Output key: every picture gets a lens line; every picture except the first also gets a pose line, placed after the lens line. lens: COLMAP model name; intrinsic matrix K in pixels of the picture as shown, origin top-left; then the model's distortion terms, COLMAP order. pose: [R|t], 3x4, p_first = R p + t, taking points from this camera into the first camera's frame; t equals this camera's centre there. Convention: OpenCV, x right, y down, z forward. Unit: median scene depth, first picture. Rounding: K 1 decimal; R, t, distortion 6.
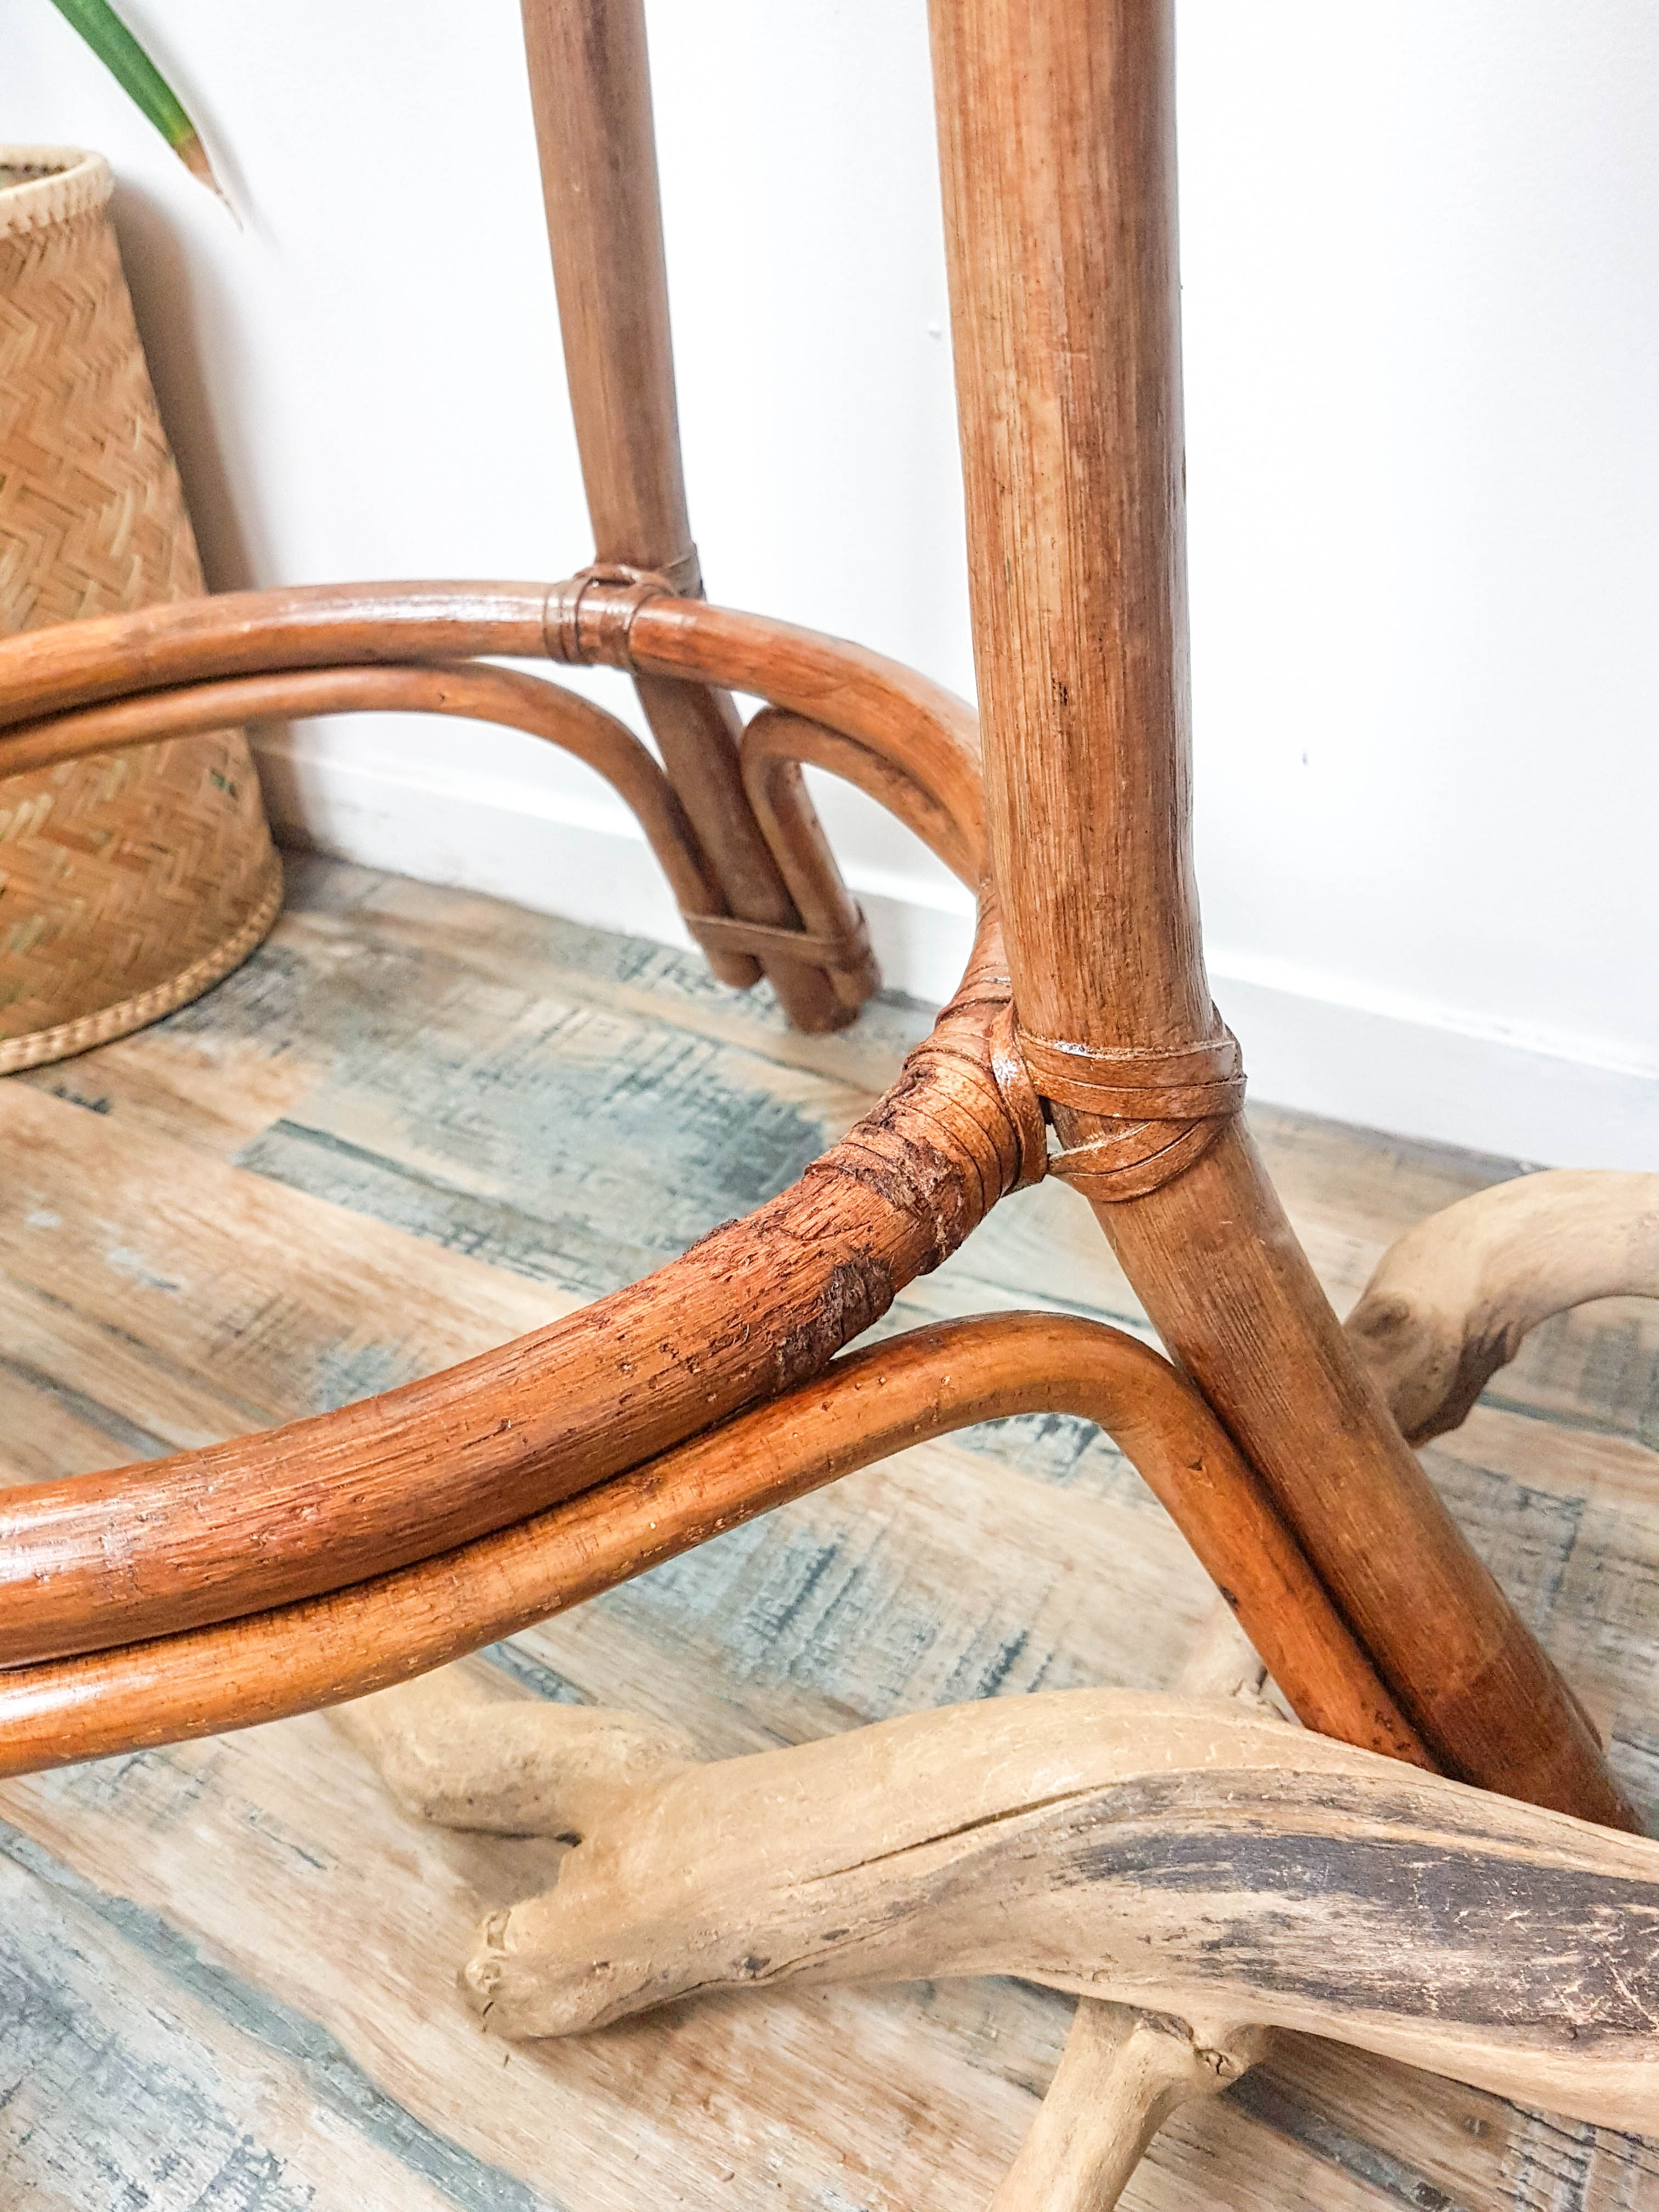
lens RADIAL K [[1772.8, 0, 777.4], [0, 1772.8, 1066.8], [0, 0, 1]] dist [-0.039747, 0.006812]
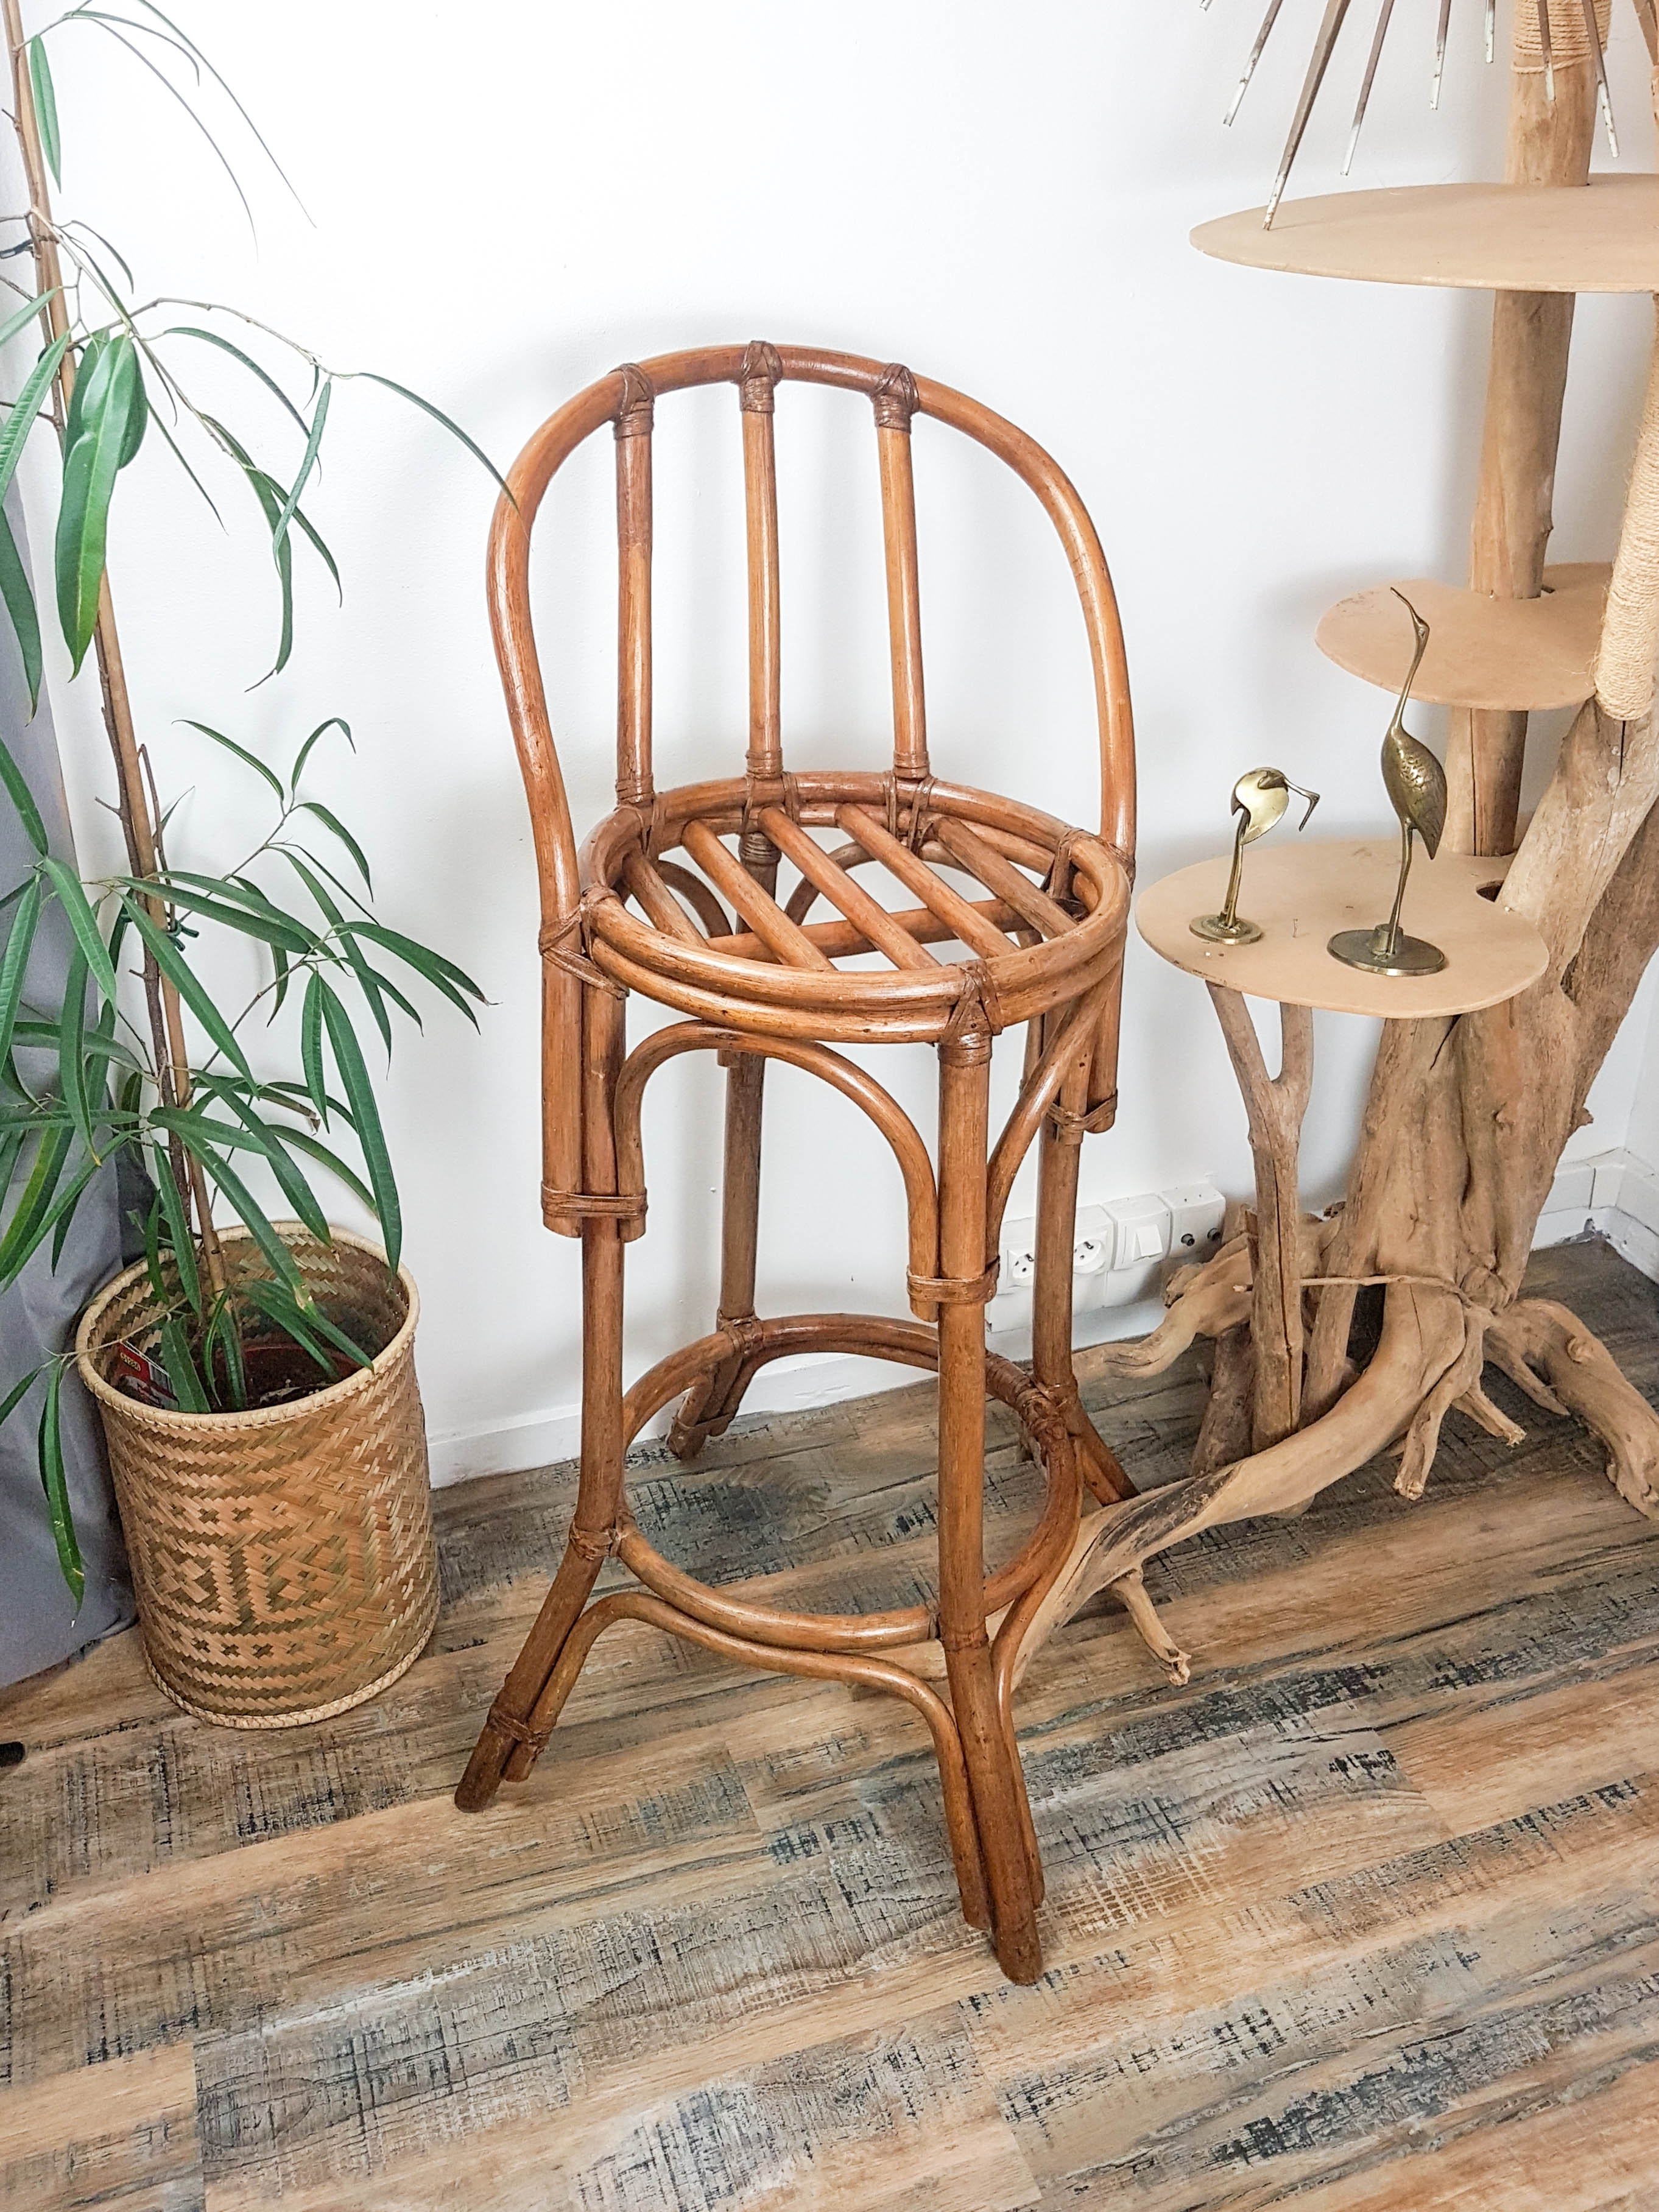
lens RADIAL K [[1958.4, 0, 825.7], [0, 1958.4, 1025.9], [0, 0, 1]] dist [-0.029175, 0.012188]
pose [[0.631694, -0.288035, 0.719722, -1.782166], [0.401115, 0.915913, 0.014496, -0.581450], [-0.663378, 0.279533, 0.694112, -1.211709]]
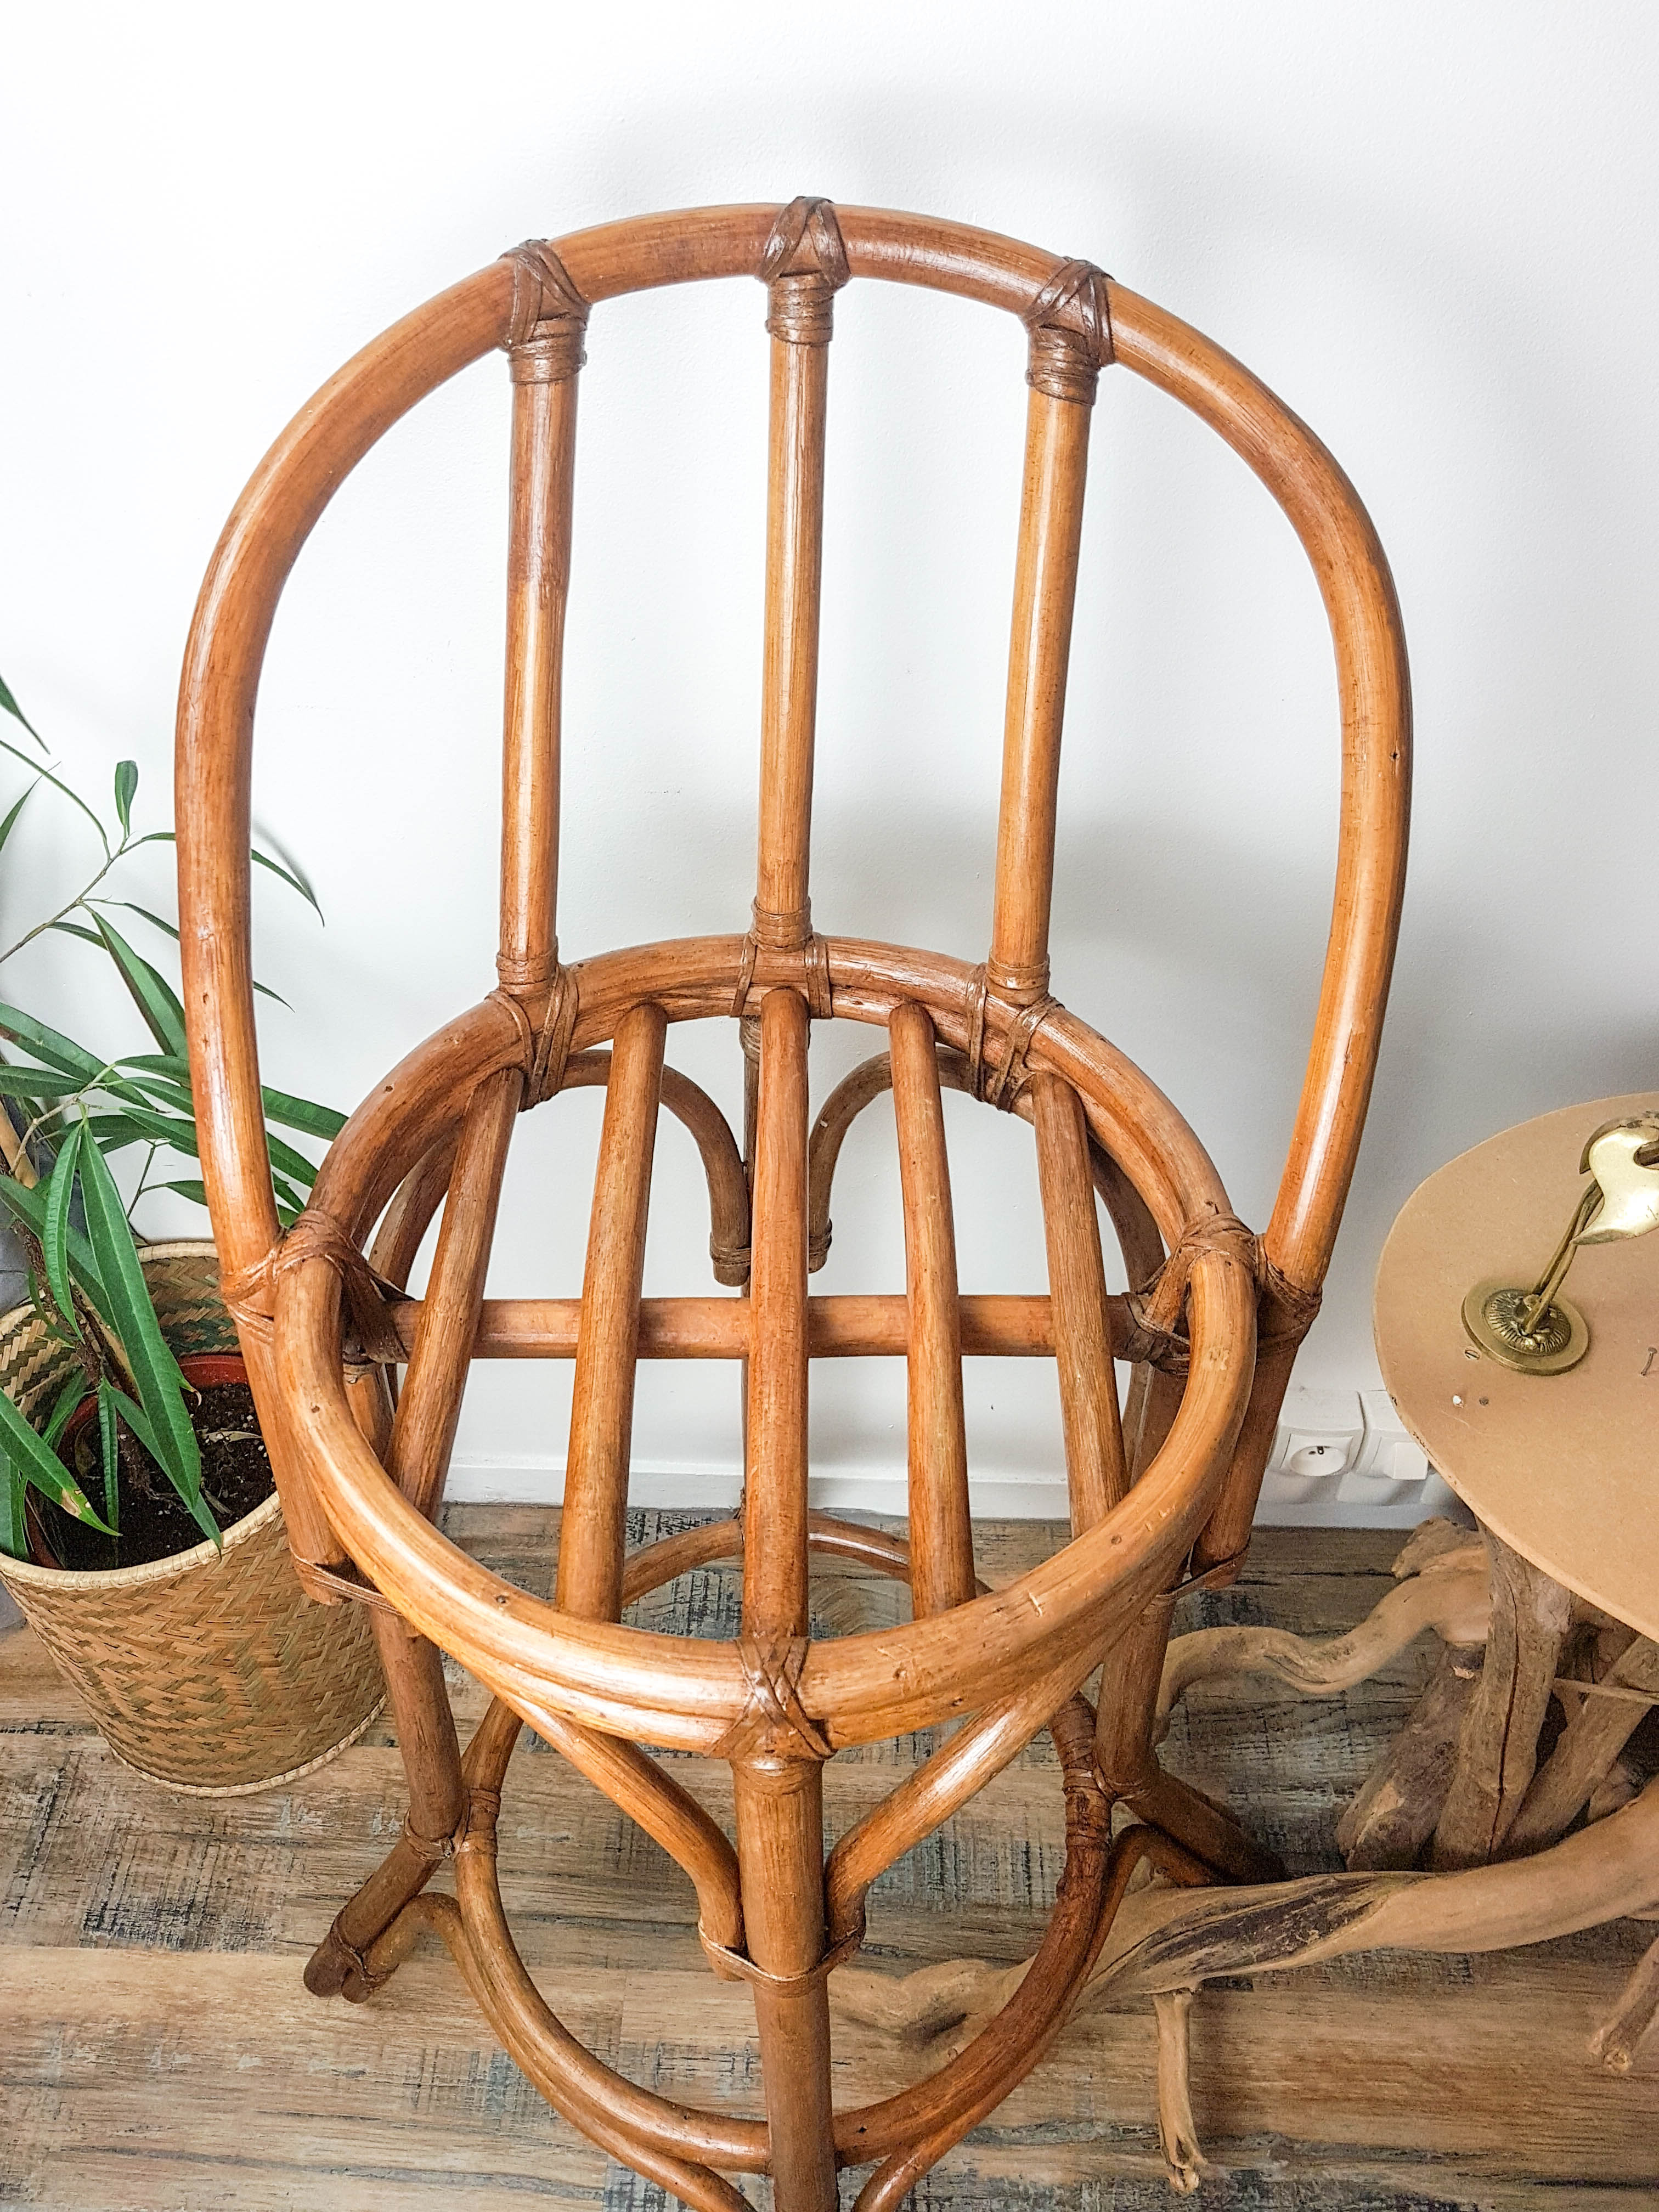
lens RADIAL K [[1754.8, 0, 785.2], [0, 1754.8, 1078.8], [0, 0, 1]] dist [-0.046705, 0.036869]
pose [[0.876873, -0.297098, 0.377923, -0.602504], [0.241286, 0.951965, 0.188529, -0.983541], [-0.415781, -0.074128, 0.906439, -0.803468]]
